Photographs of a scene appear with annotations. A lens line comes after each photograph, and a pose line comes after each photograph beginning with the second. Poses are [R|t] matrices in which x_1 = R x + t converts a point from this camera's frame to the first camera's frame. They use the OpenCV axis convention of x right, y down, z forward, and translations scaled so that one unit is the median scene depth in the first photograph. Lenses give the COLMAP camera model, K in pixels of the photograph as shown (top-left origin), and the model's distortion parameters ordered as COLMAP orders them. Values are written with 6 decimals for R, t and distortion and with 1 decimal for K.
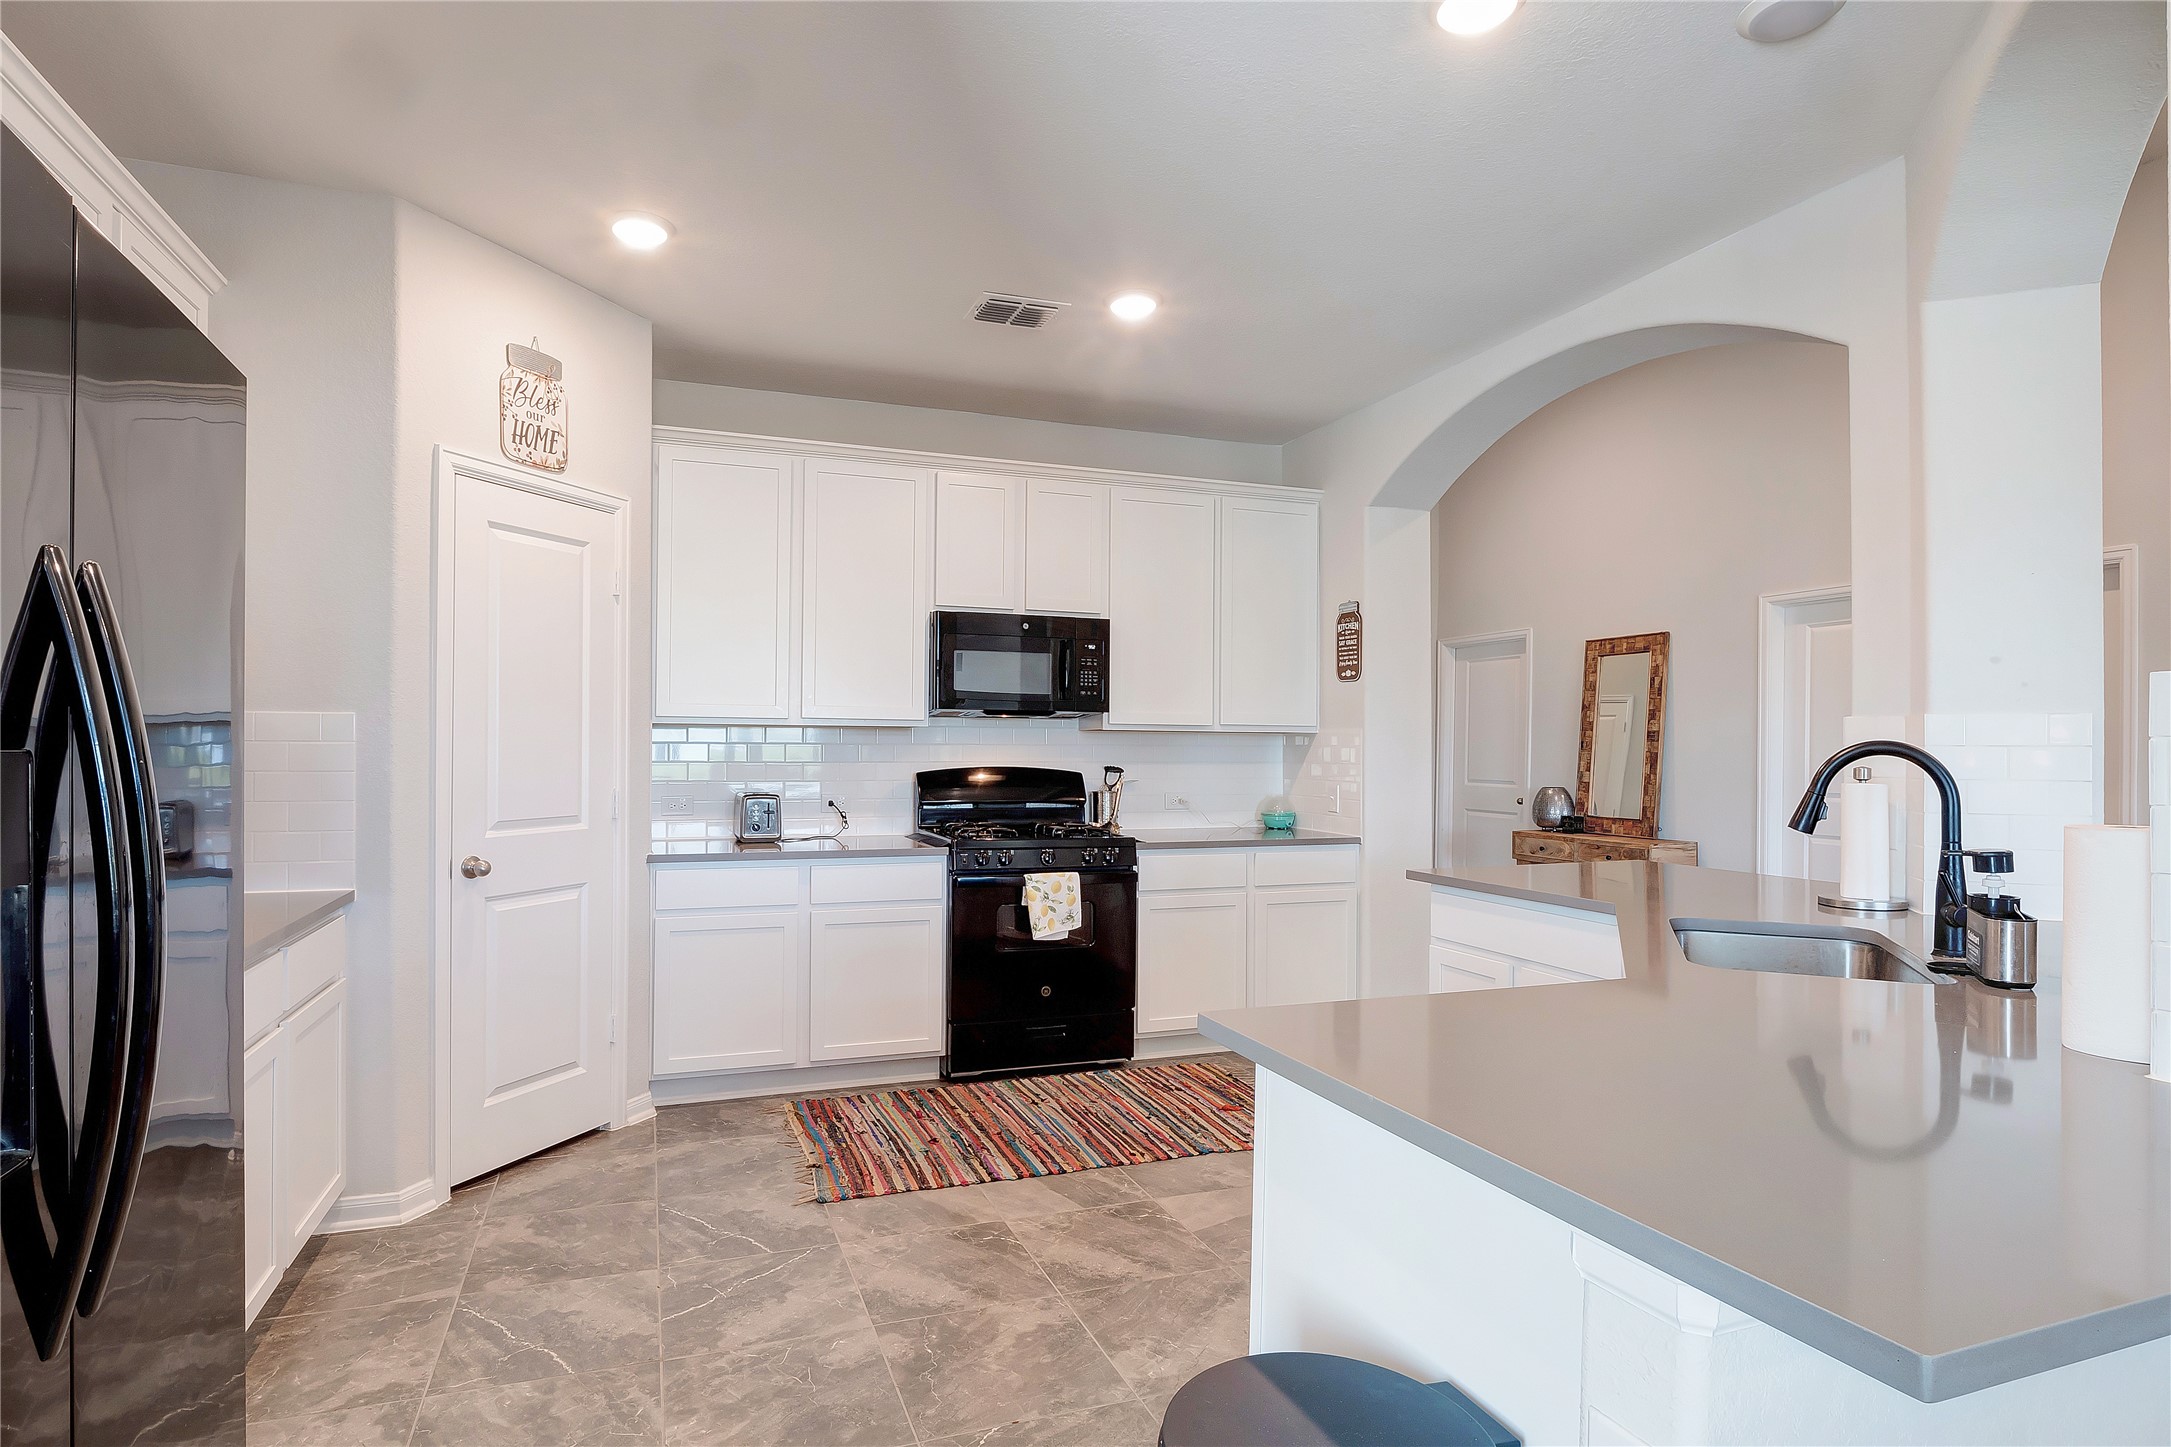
lens RADIAL K [[1123.2, 0, 1091.4], [0, 1123.2, 725.3], [0, 0, 1]] dist [-0.003493, -0.000538]
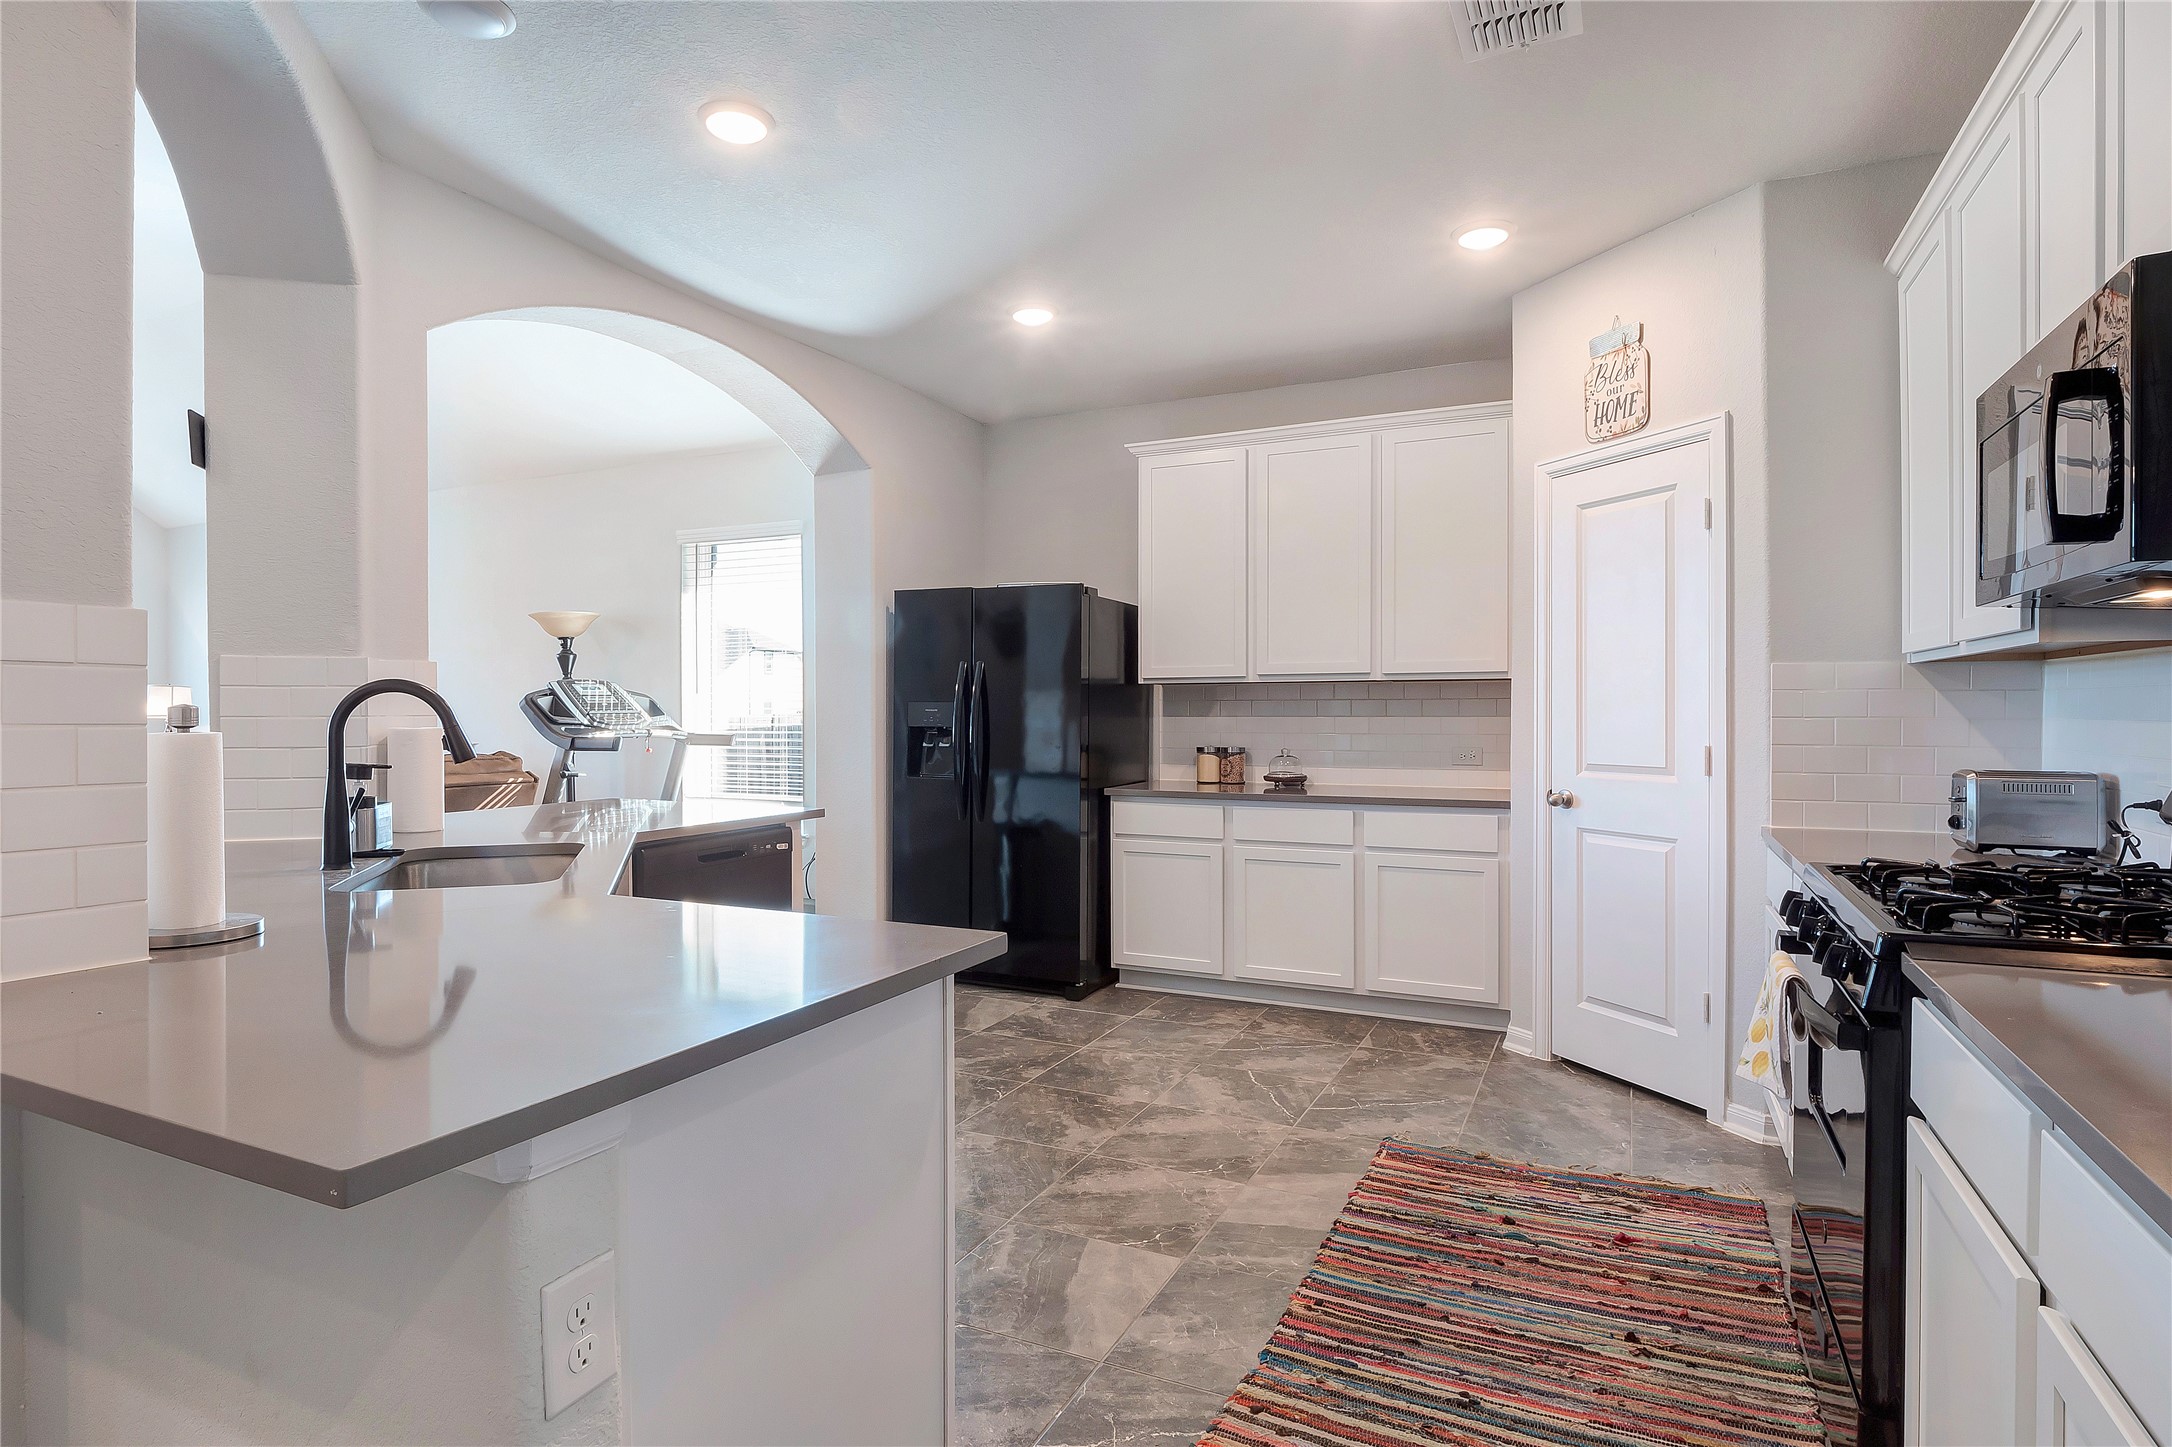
lens RADIAL K [[1123.8, 0, 1091.9], [0, 1123.8, 725.3], [0, 0, 1]] dist [-0.003493, -0.000538]
pose [[-0.726042, 0.002306, -0.687646, 0.629444], [0.010234, 0.999920, -0.007453, 0.049171], [0.687574, -0.012448, -0.726008, 1.492153]]
